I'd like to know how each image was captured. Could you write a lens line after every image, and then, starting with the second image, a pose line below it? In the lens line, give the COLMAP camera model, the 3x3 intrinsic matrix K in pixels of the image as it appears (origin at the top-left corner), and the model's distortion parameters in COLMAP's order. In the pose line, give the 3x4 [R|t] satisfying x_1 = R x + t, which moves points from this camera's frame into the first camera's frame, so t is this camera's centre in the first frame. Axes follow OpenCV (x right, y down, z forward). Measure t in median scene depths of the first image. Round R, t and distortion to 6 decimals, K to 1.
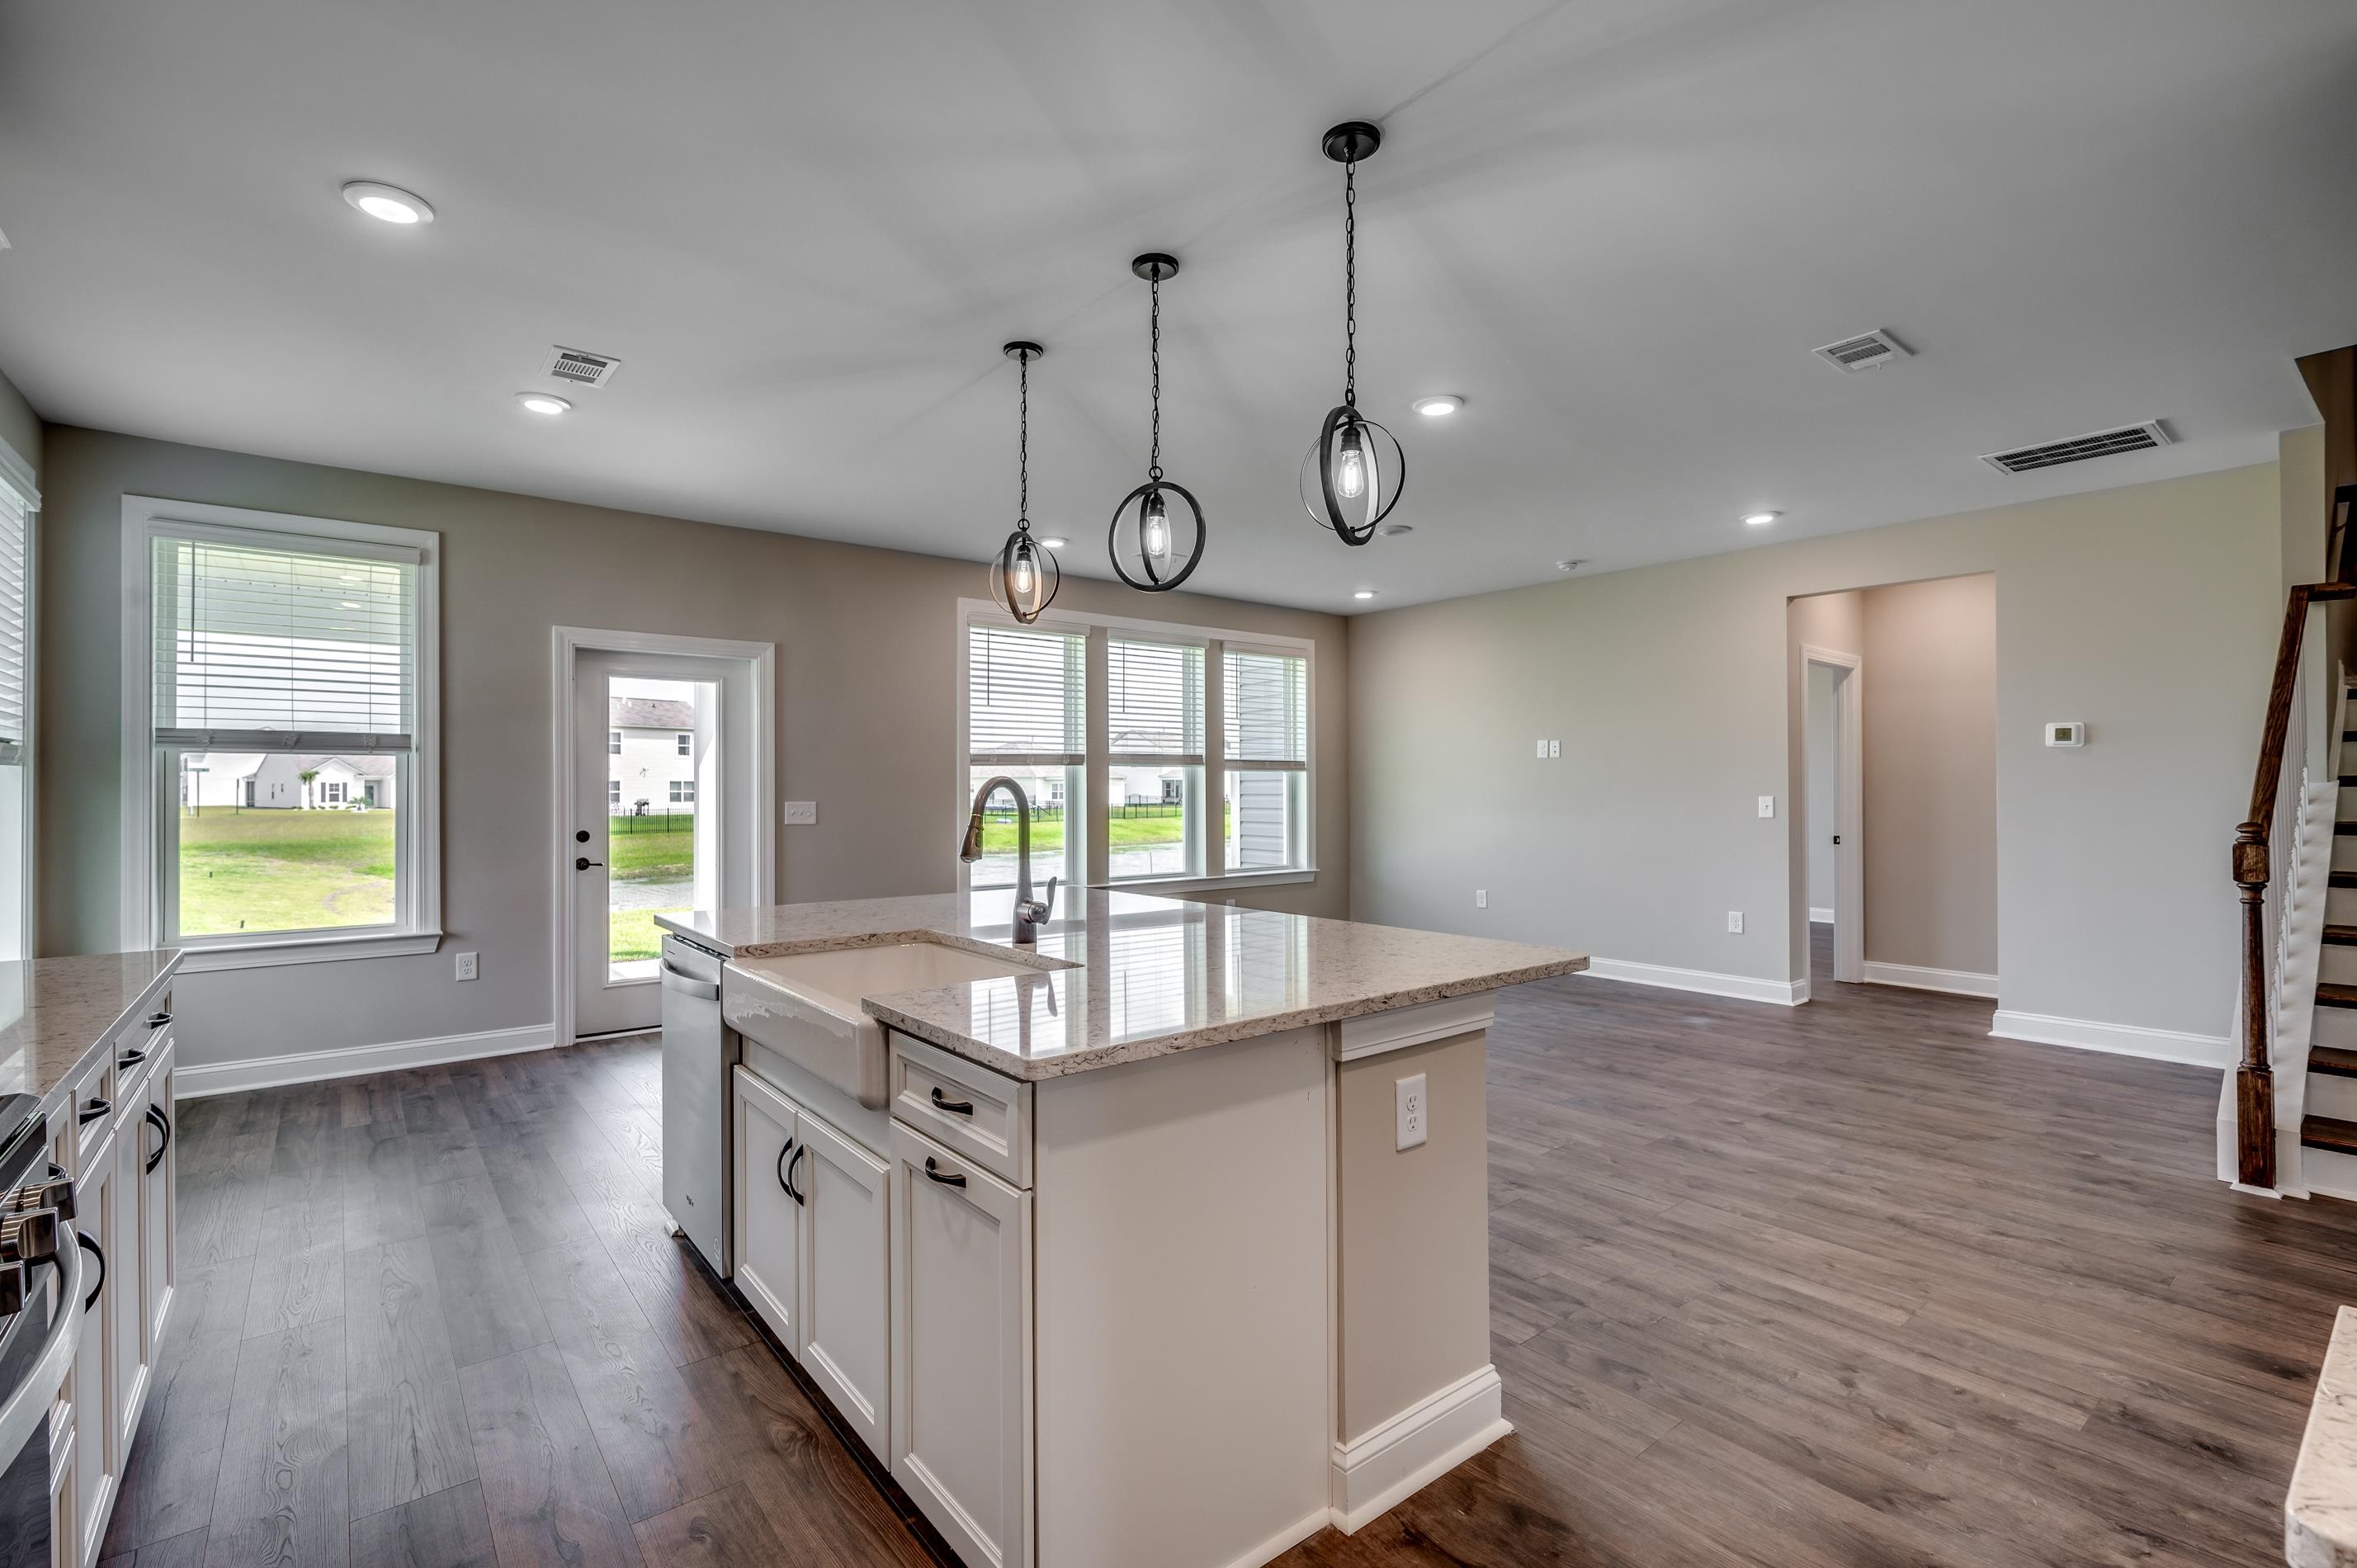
lens RADIAL K [[1049.4, 0, 1183.2], [0, 1049.4, 782.7], [0, 0, 1]] dist [-0.002001, 0.000119]
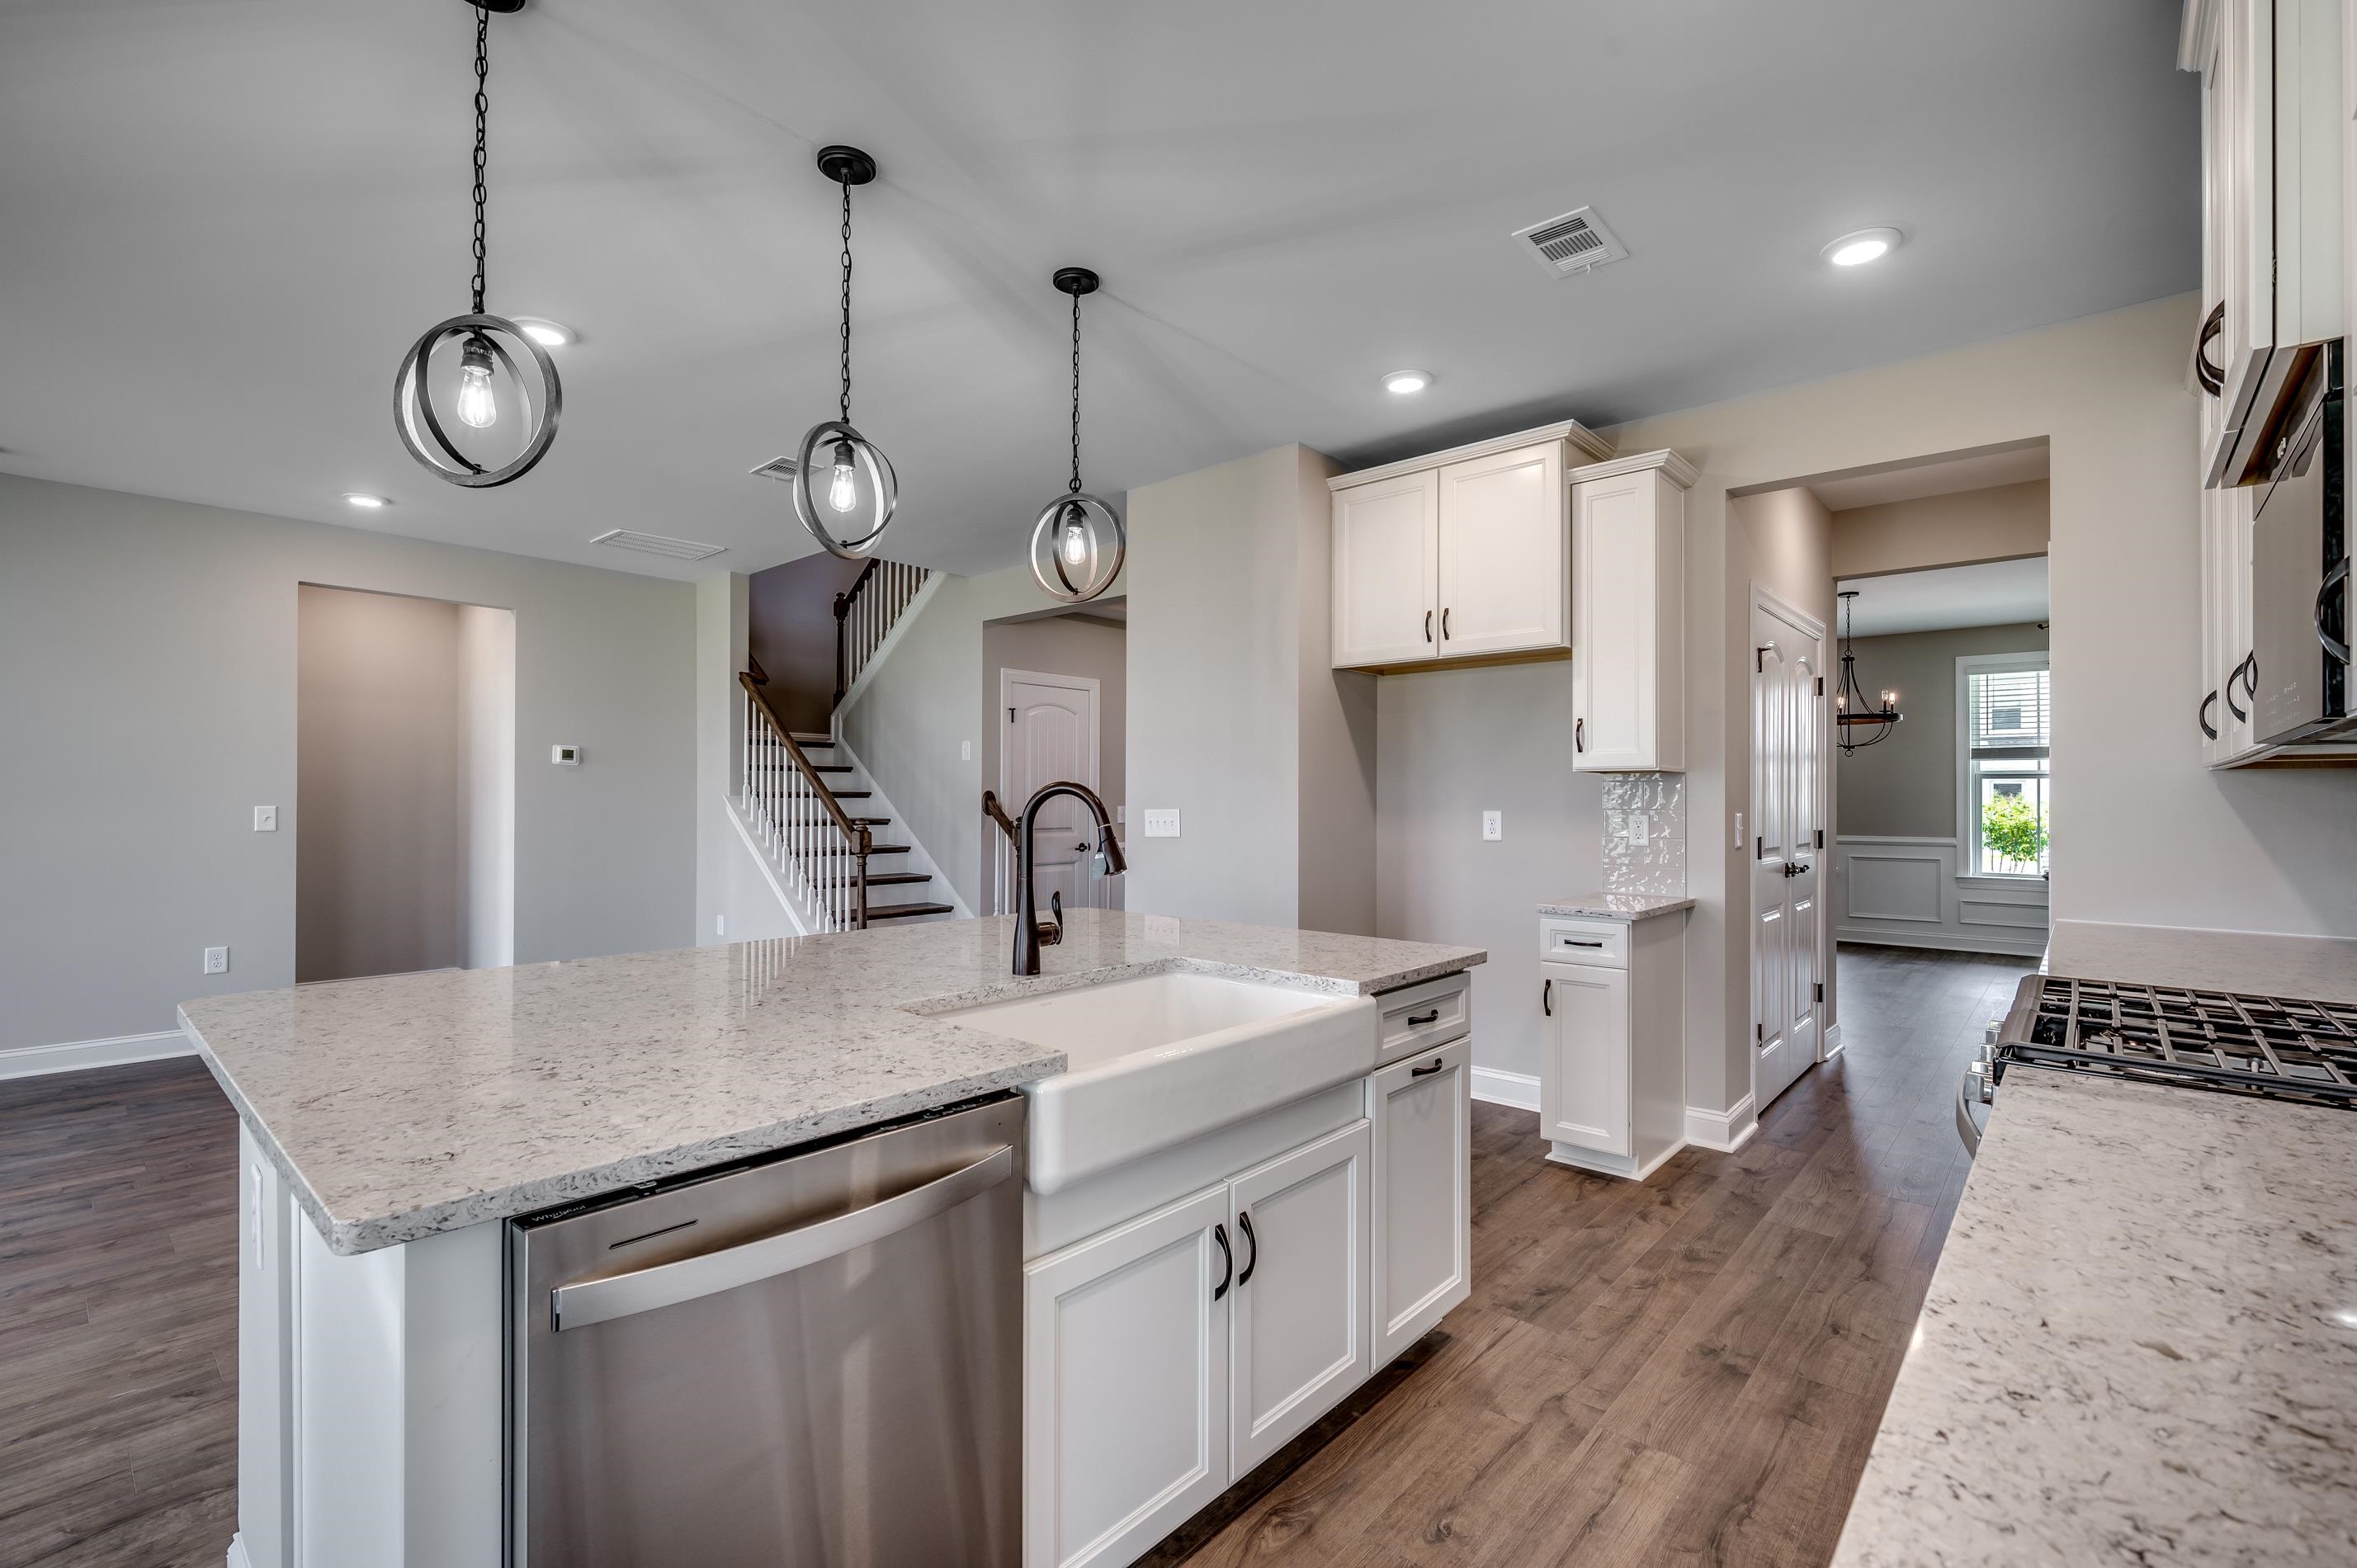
lens RADIAL K [[1049.4, 0, 1173.0], [0, 1049.4, 785.9], [0, 0, 1]] dist [-0.002001, 0.000119]
pose [[-0.160120, 0.016758, 0.986955, -0.695570], [-0.008825, 0.999792, -0.018407, 0.010276], [-0.987058, -0.011657, -0.159939, 0.694354]]
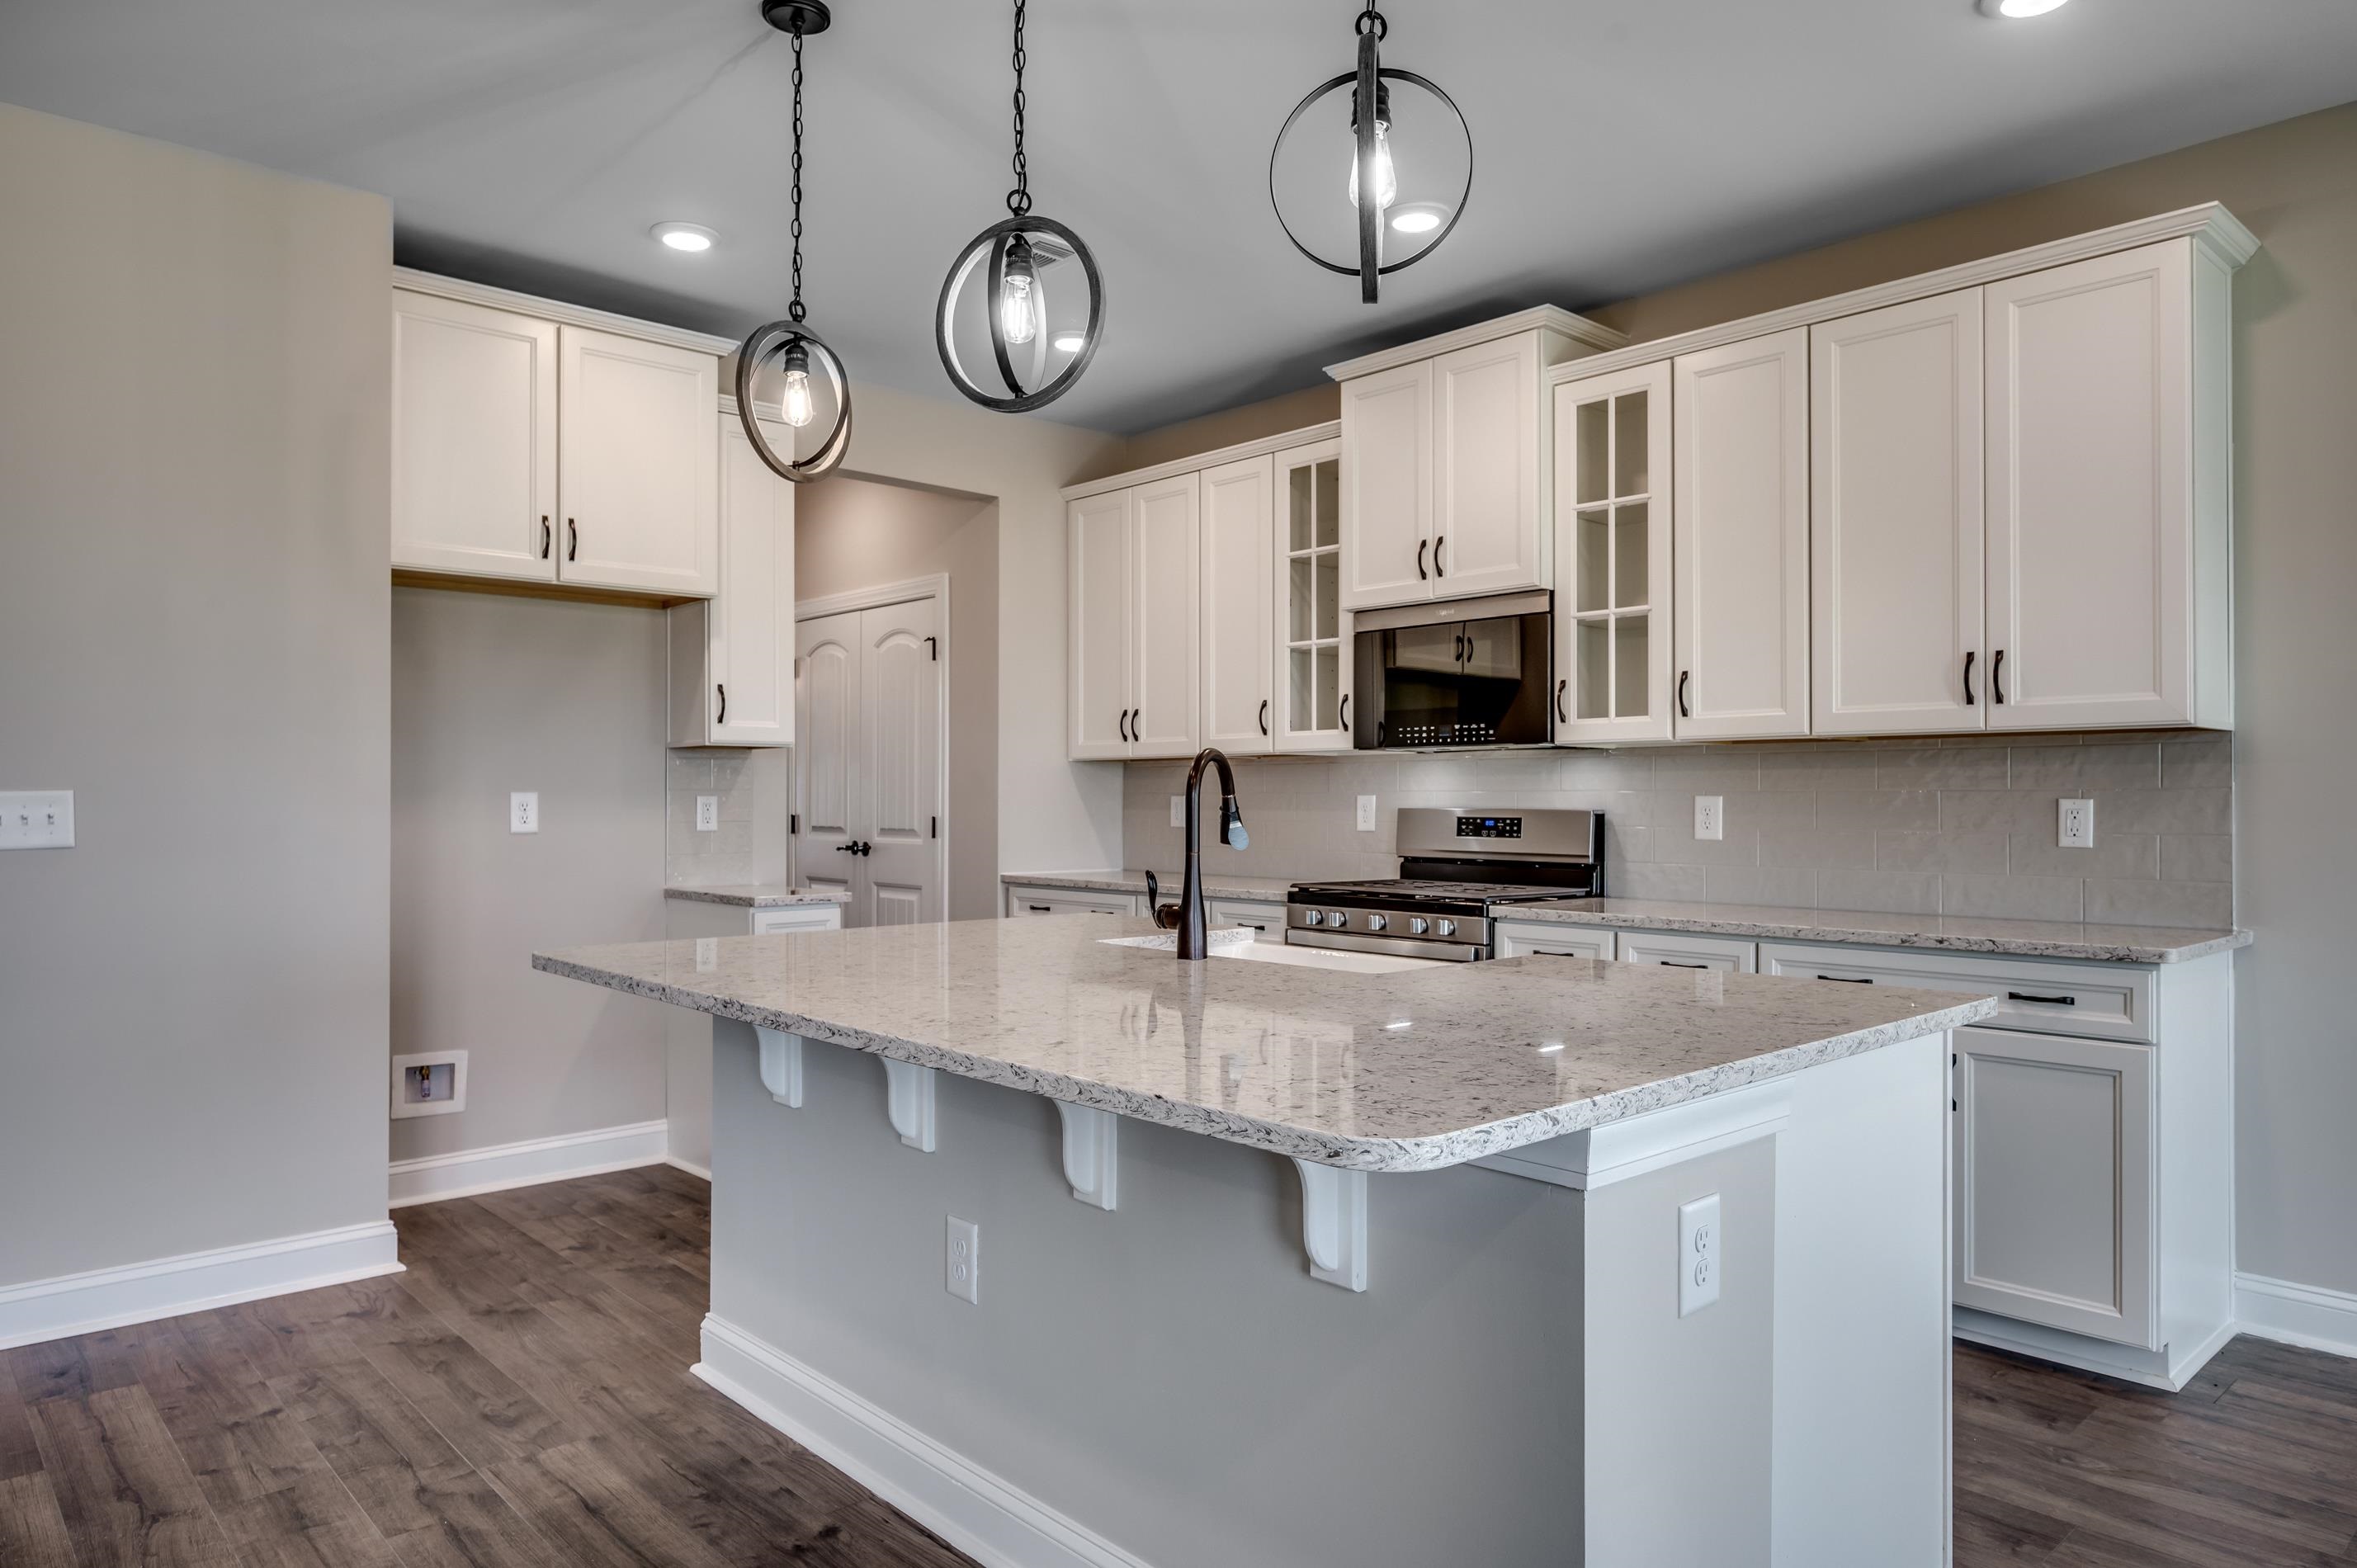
lens RADIAL K [[1487.3, 0, 1177.0], [0, 1487.3, 777.5], [0, 0, 1]] dist [-0.003192, 0.001002]
pose [[-0.998024, 0.001117, -0.062819, -0.045706], [0.002370, 0.999800, -0.019869, 0.027151], [0.062784, -0.019978, -0.997827, 1.427760]]
